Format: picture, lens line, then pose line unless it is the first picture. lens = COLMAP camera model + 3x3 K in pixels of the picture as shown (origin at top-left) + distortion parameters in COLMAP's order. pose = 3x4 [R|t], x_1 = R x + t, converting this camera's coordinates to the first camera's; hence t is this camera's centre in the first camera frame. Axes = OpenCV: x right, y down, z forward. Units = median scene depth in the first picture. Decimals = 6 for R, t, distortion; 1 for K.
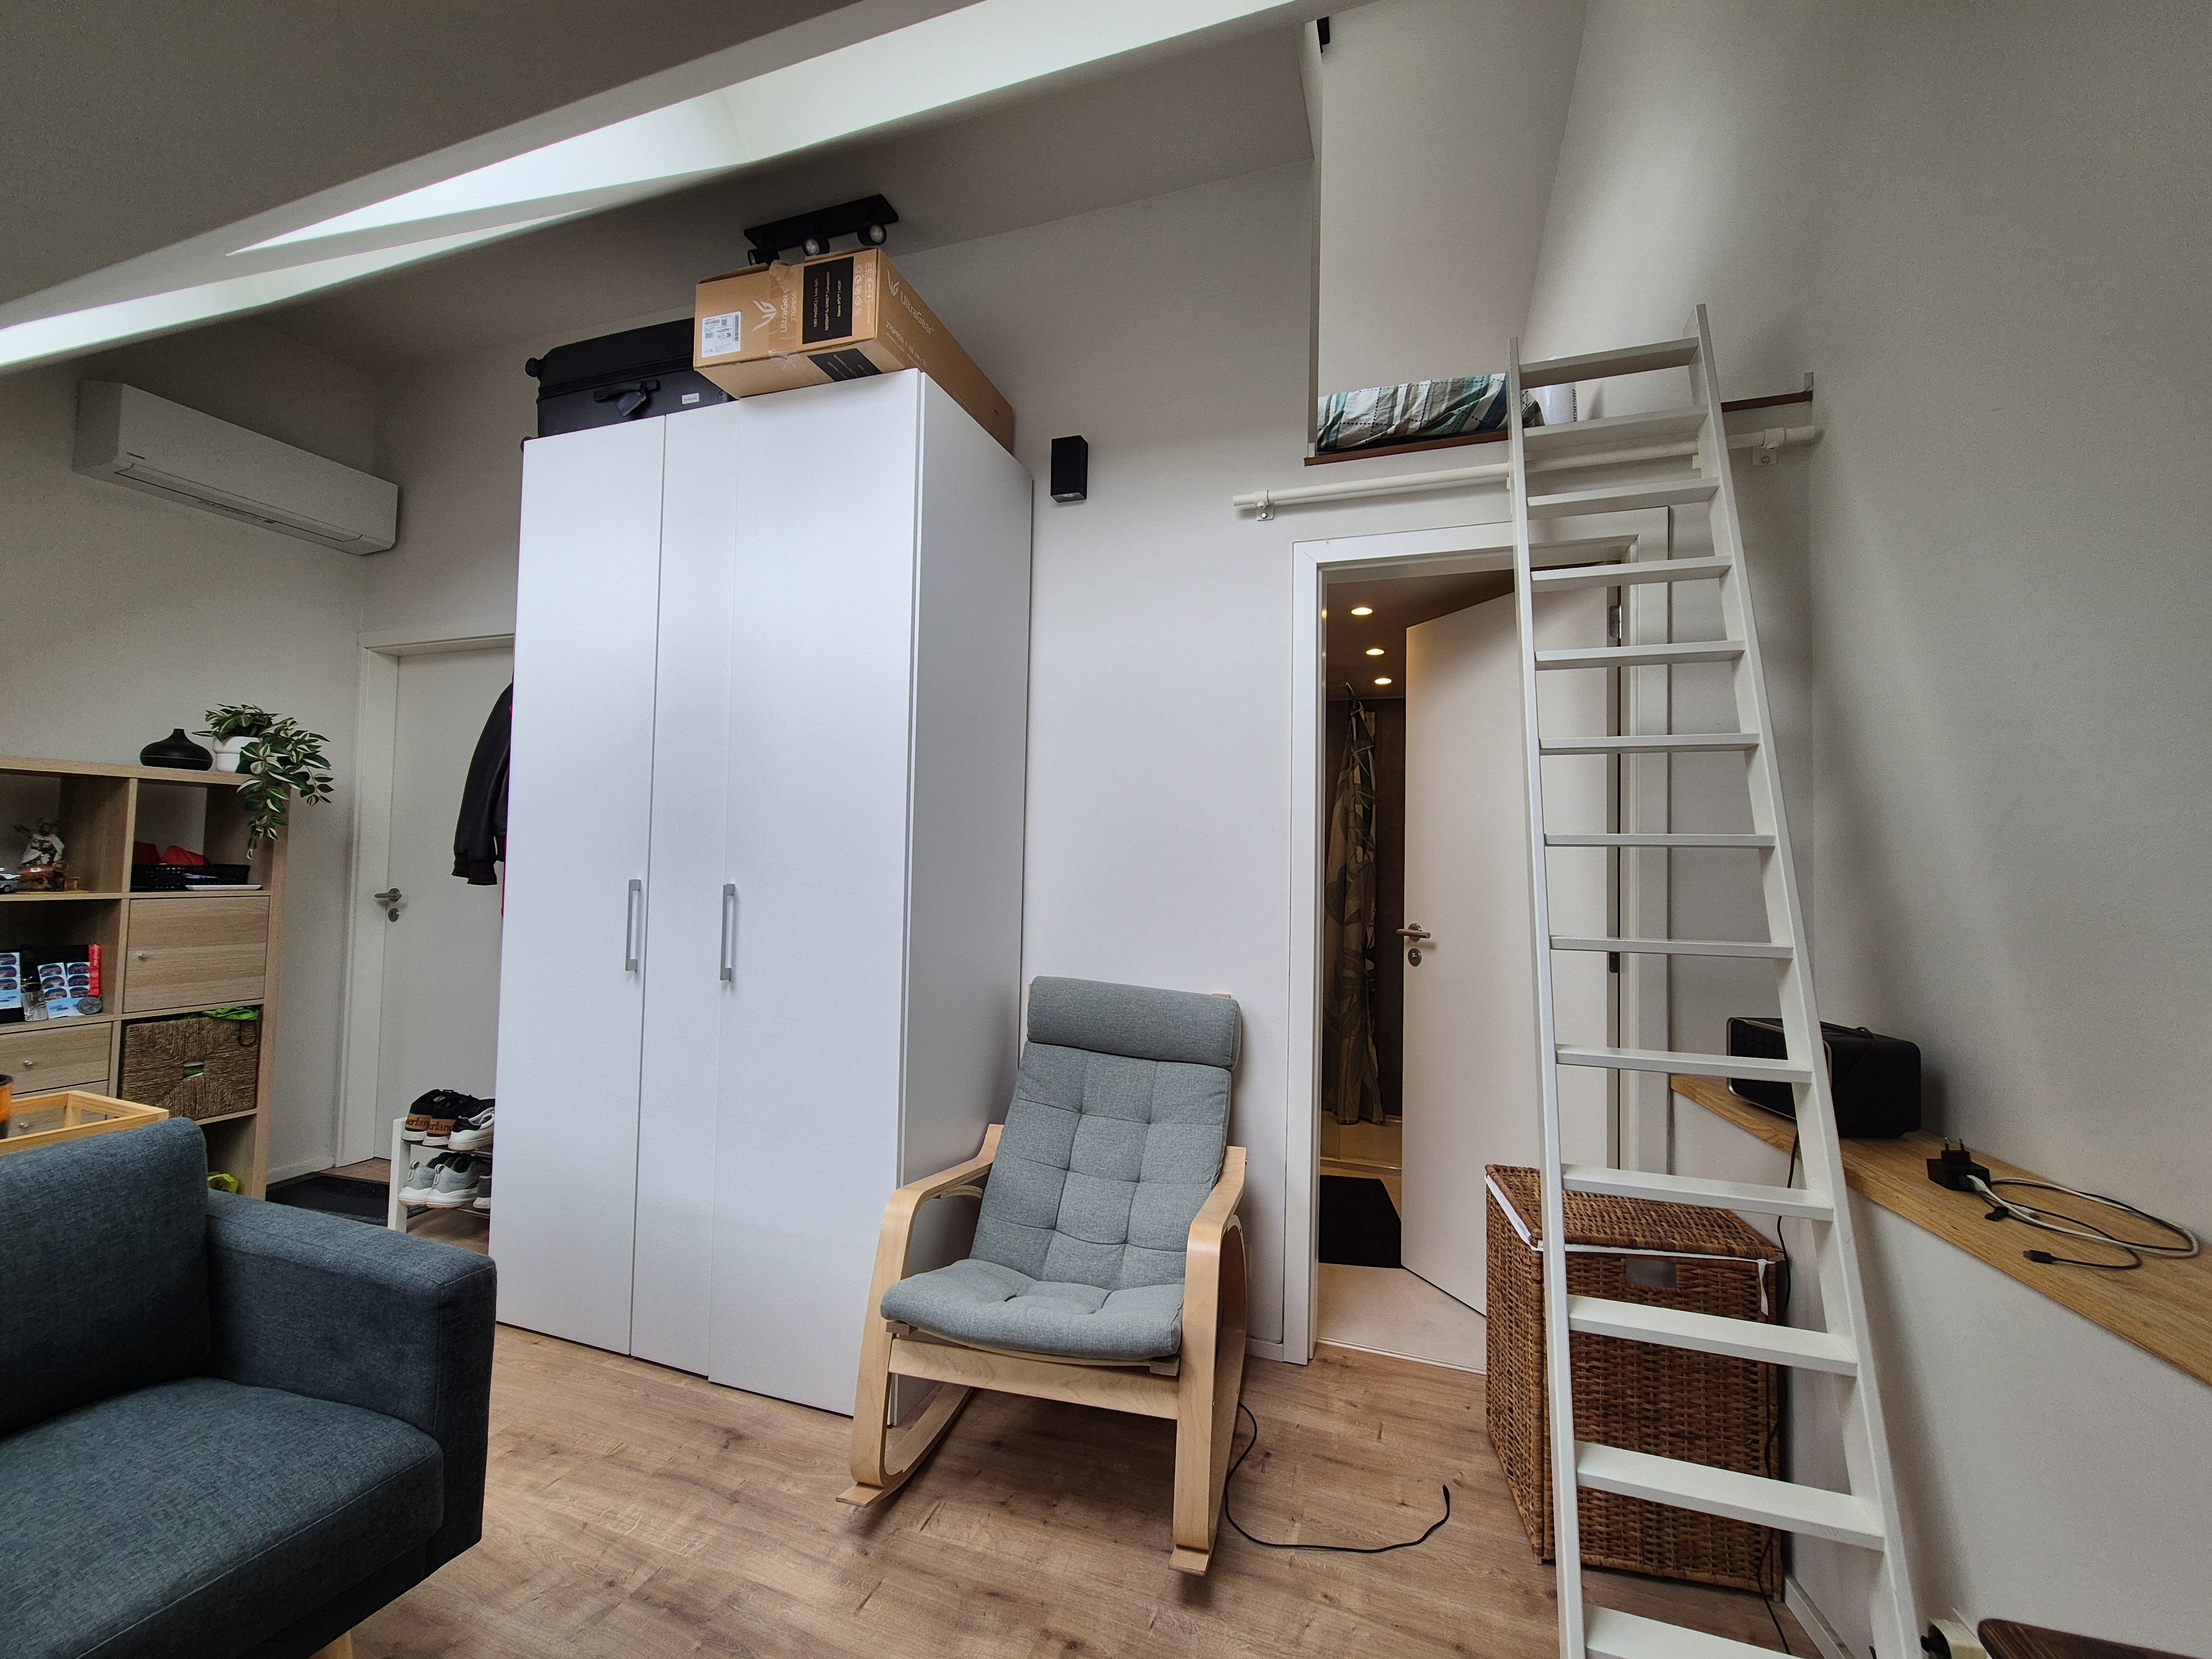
lens RADIAL K [[909.6, 0, 1110.9], [0, 909.6, 829.5], [0, 0, 1]] dist [0.000143, 0.000951]
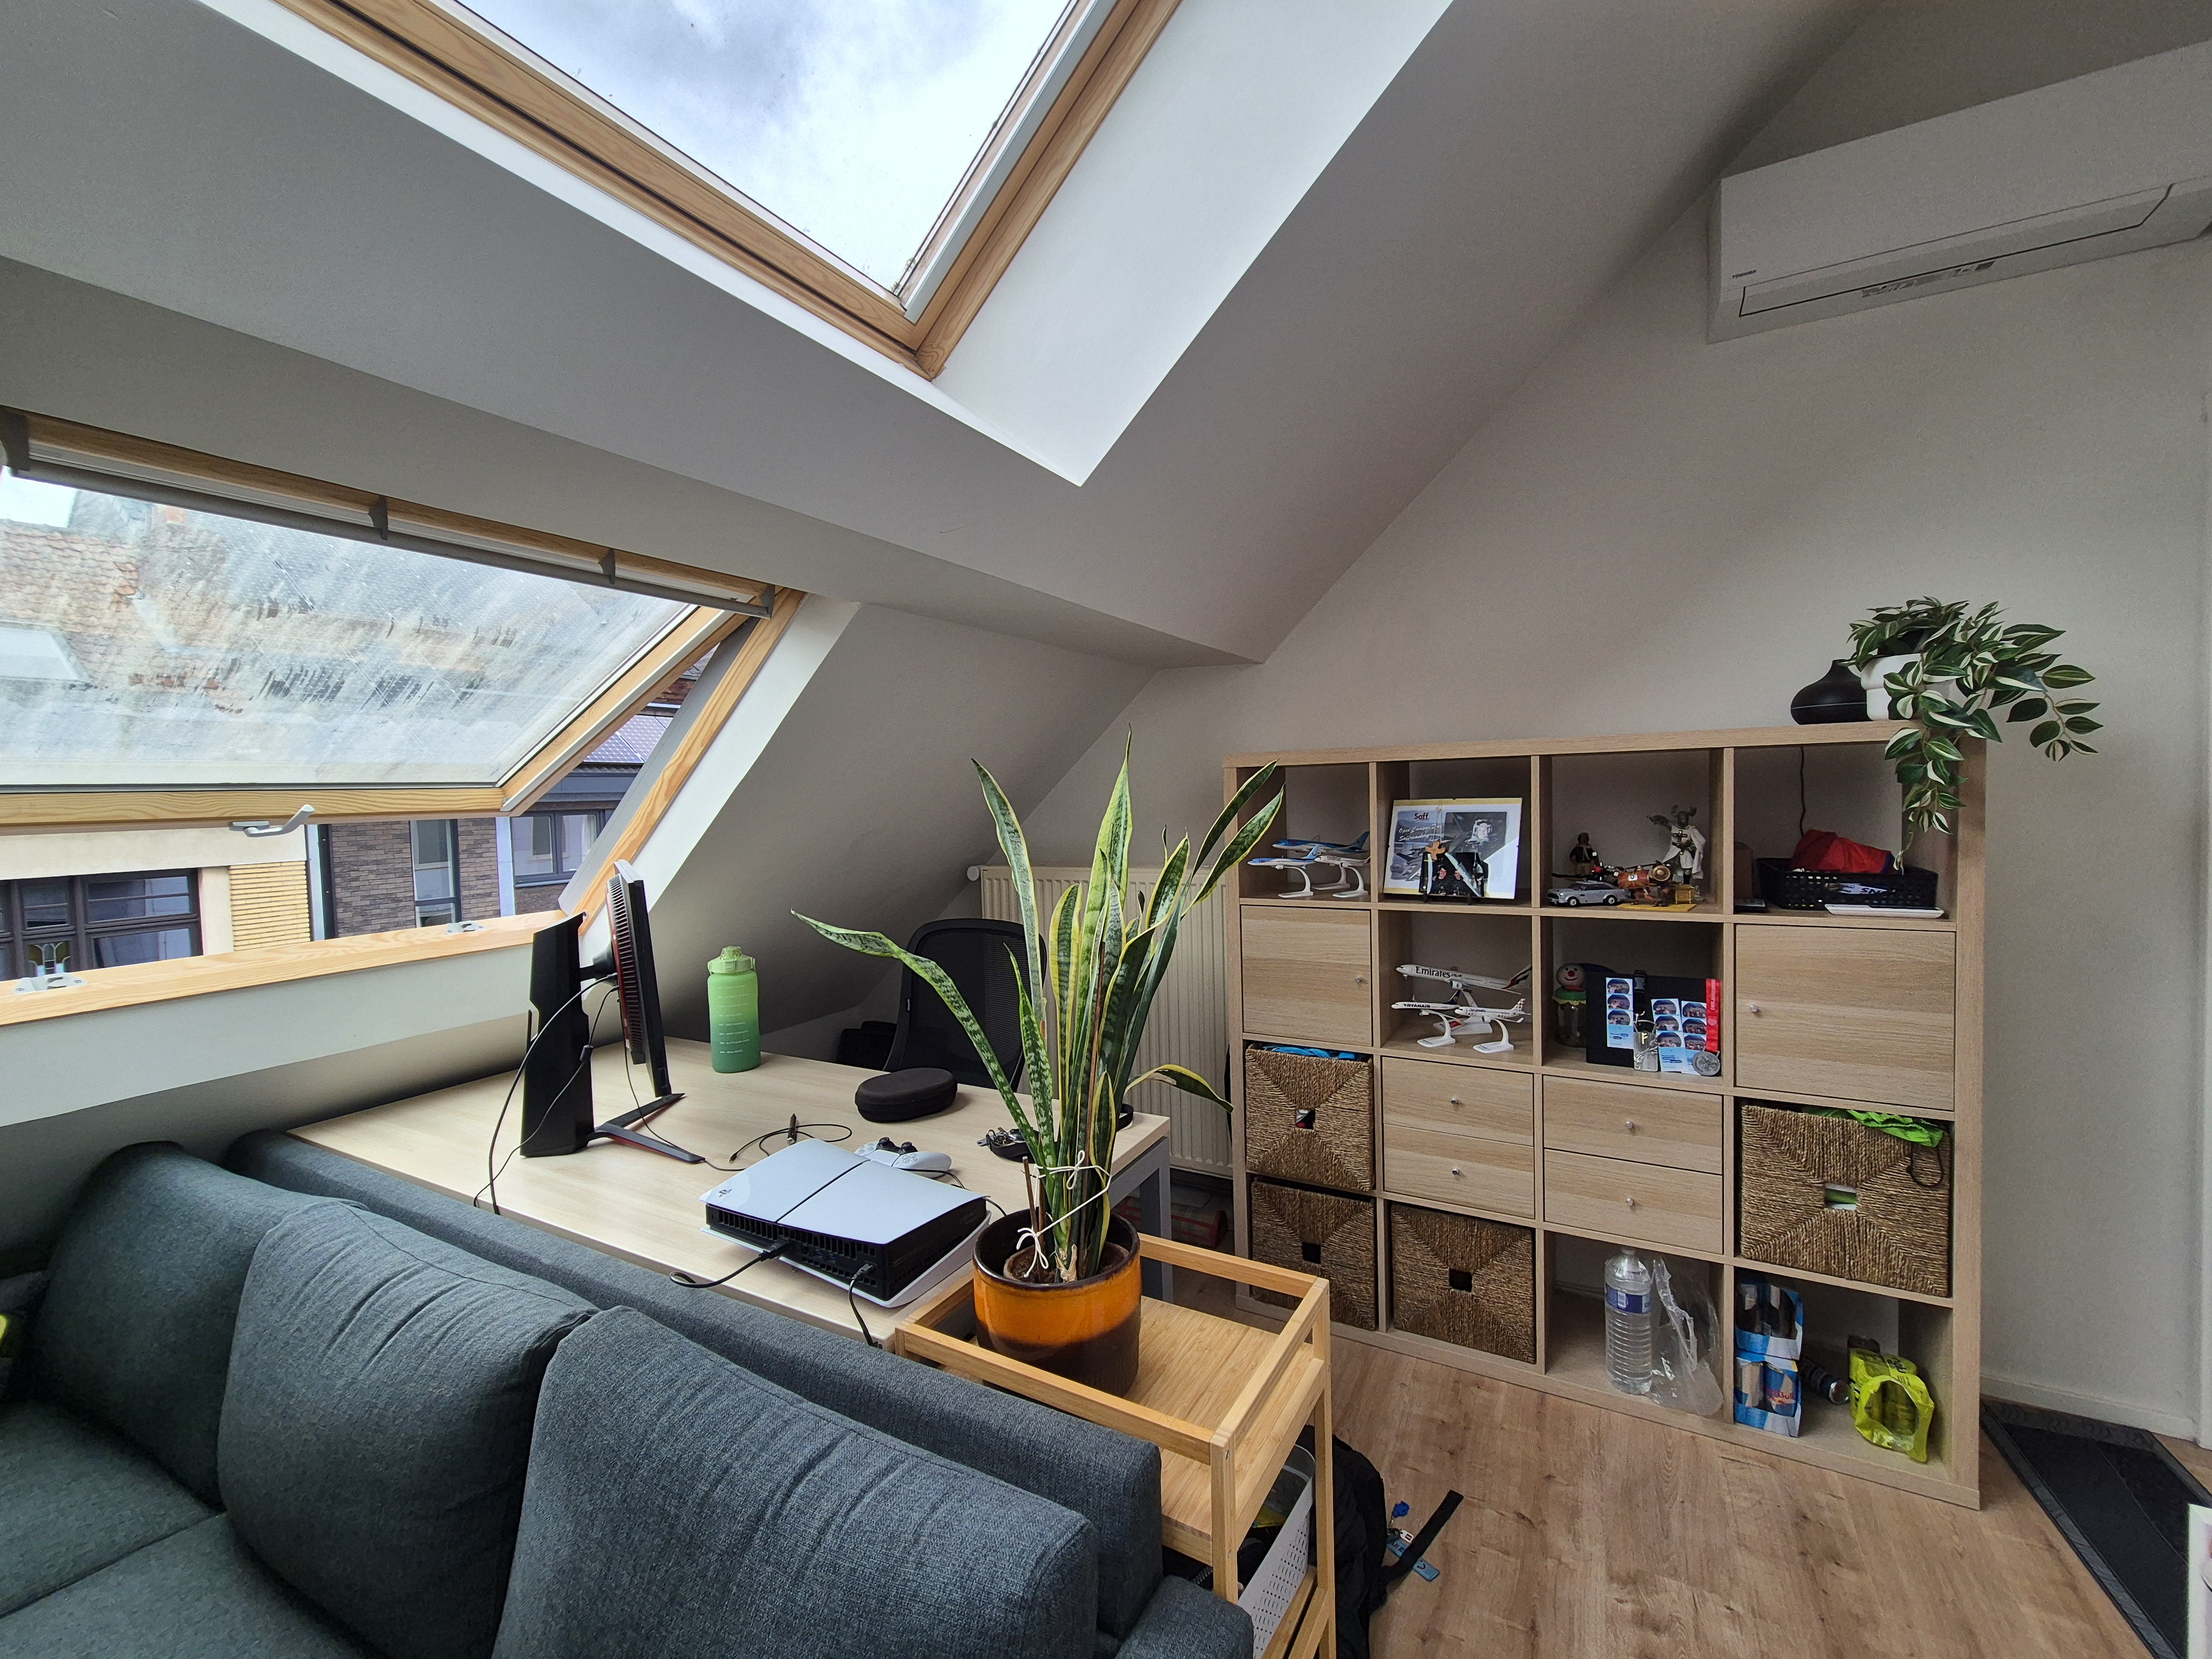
lens RADIAL K [[909.6, 0, 1110.9], [0, 909.6, 829.5], [0, 0, 1]] dist [0.000143, 0.000951]
pose [[-0.161580, 0.022886, -0.986594, -0.404623], [0.061197, 0.998039, 0.013129, -0.040289], [0.984960, -0.058255, -0.162664, 0.812475]]
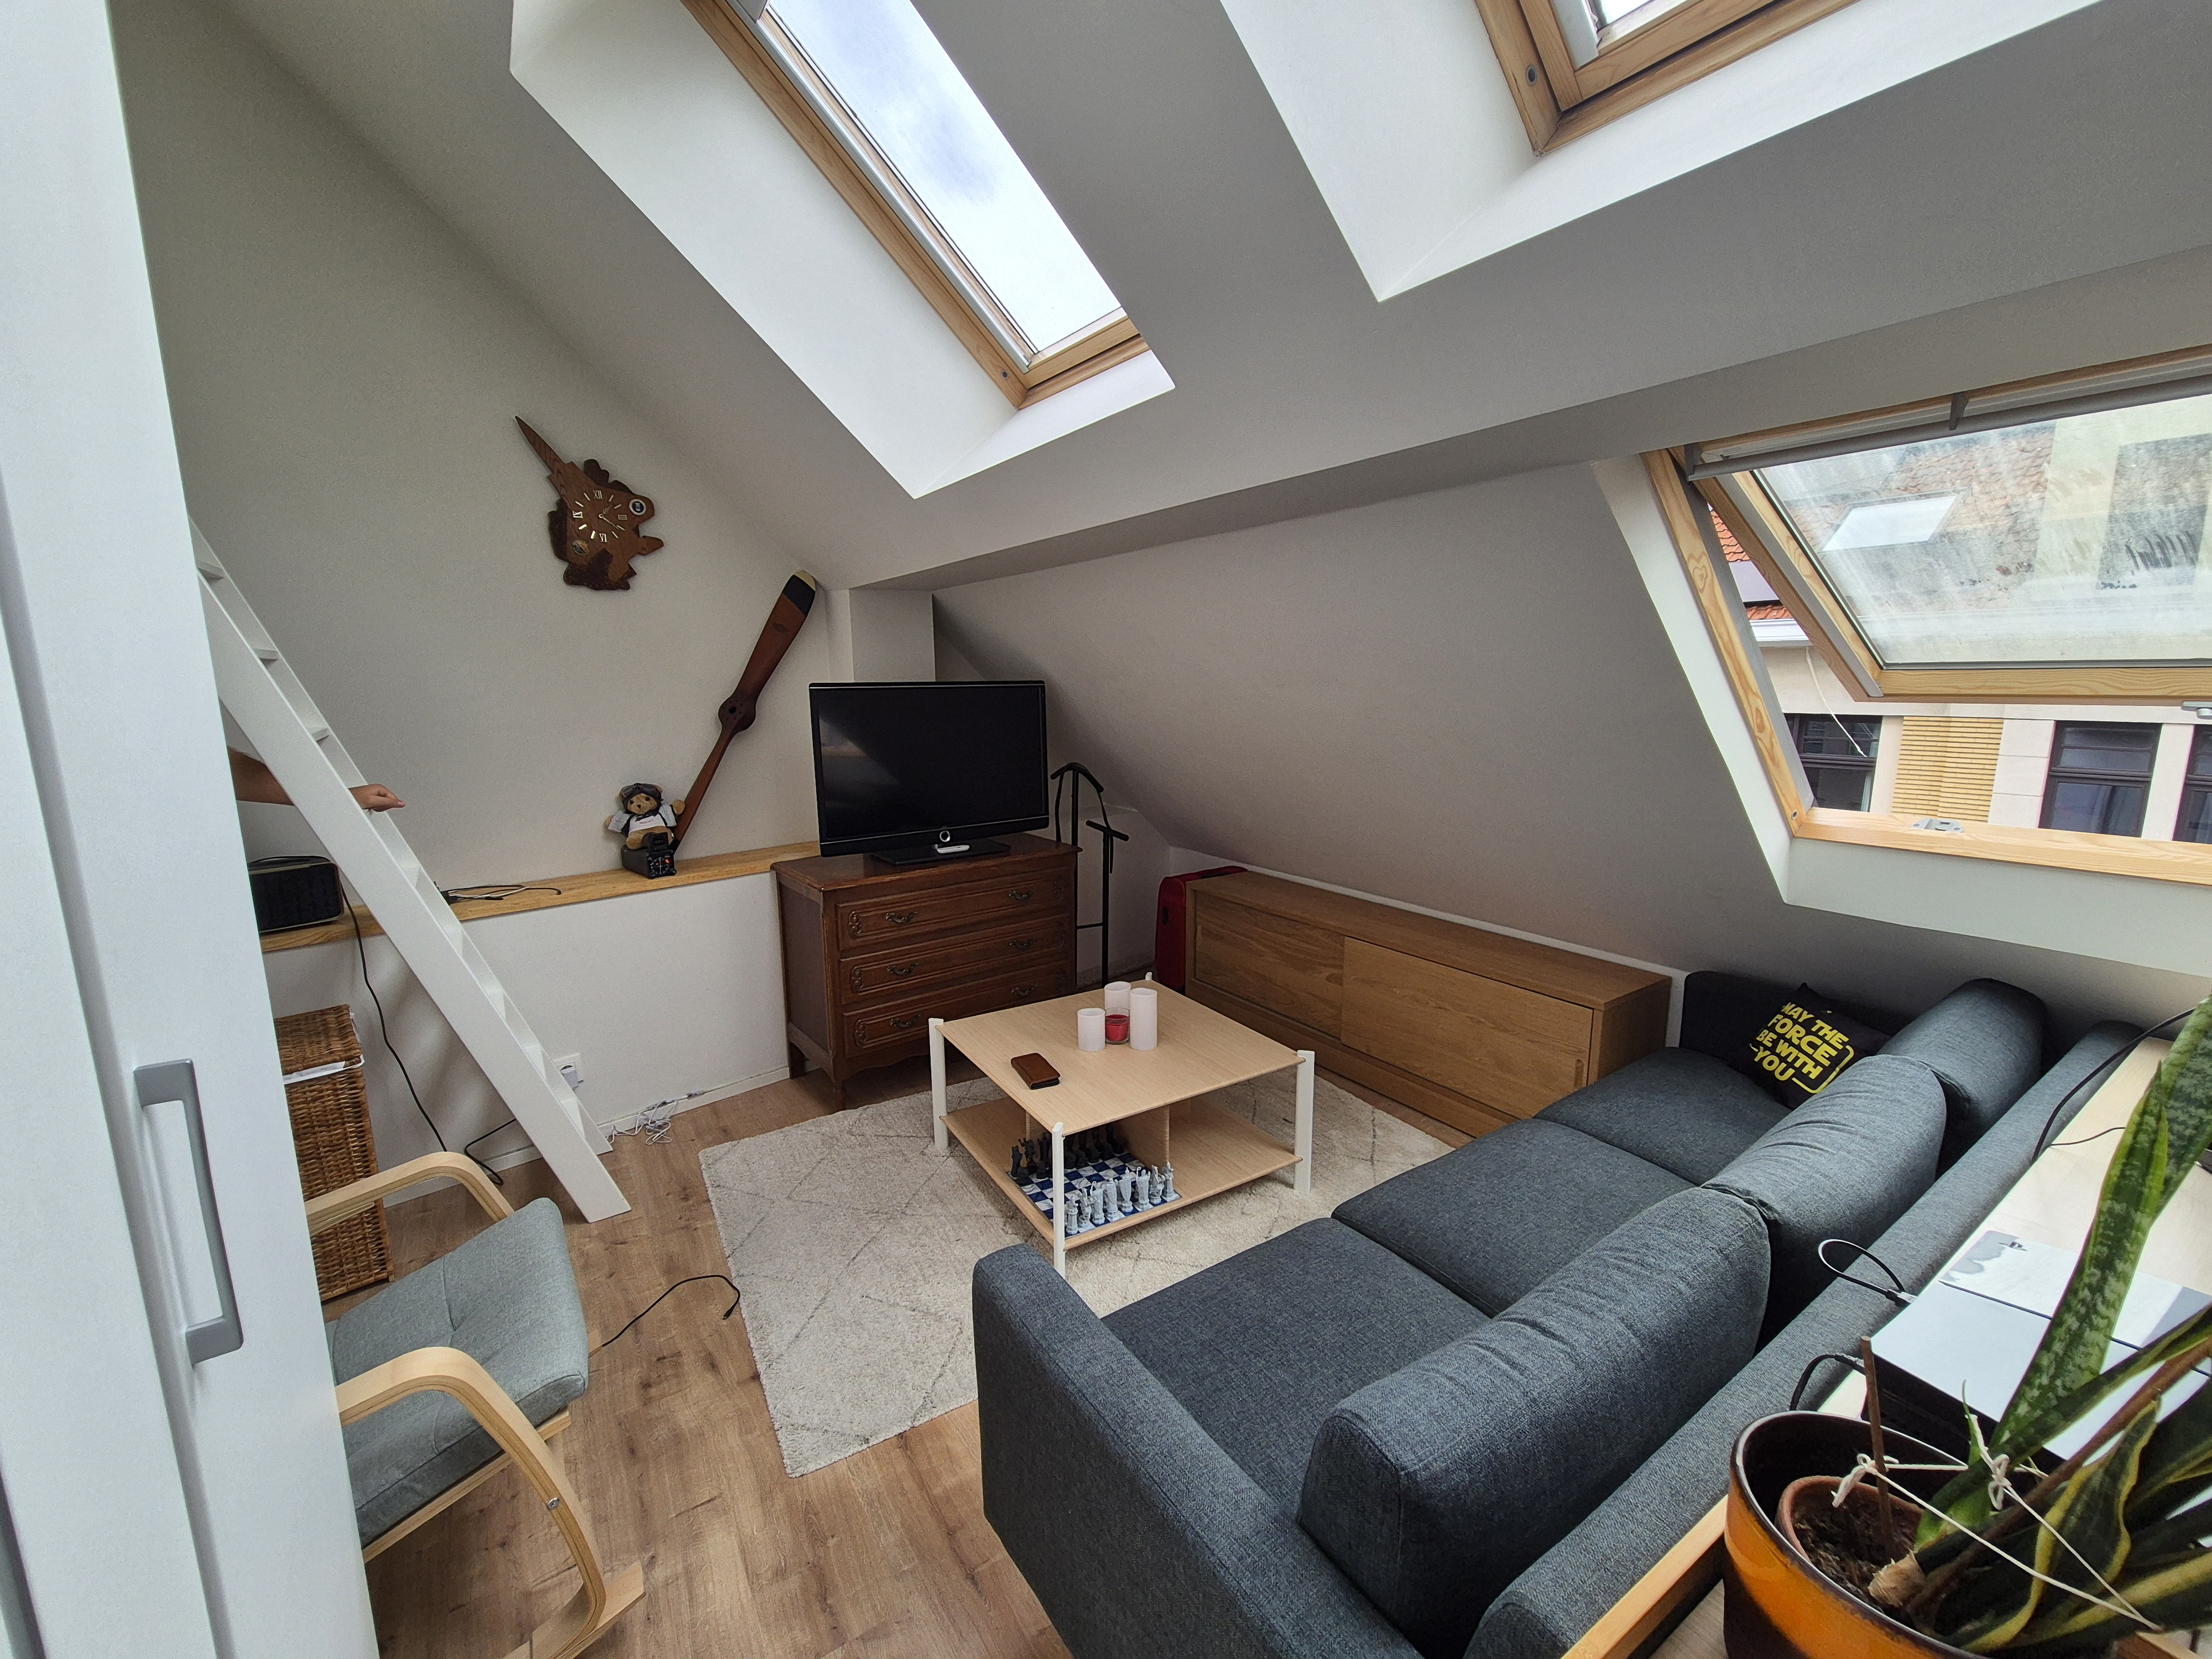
lens RADIAL K [[909.6, 0, 1110.9], [0, 909.6, 829.5], [0, 0, 1]] dist [0.000143, 0.000951]
pose [[-0.806707, -0.114076, 0.579837, -0.837190], [-0.030803, 0.987975, 0.151516, -0.068241], [-0.590149, 0.104368, -0.800520, 1.060503]]
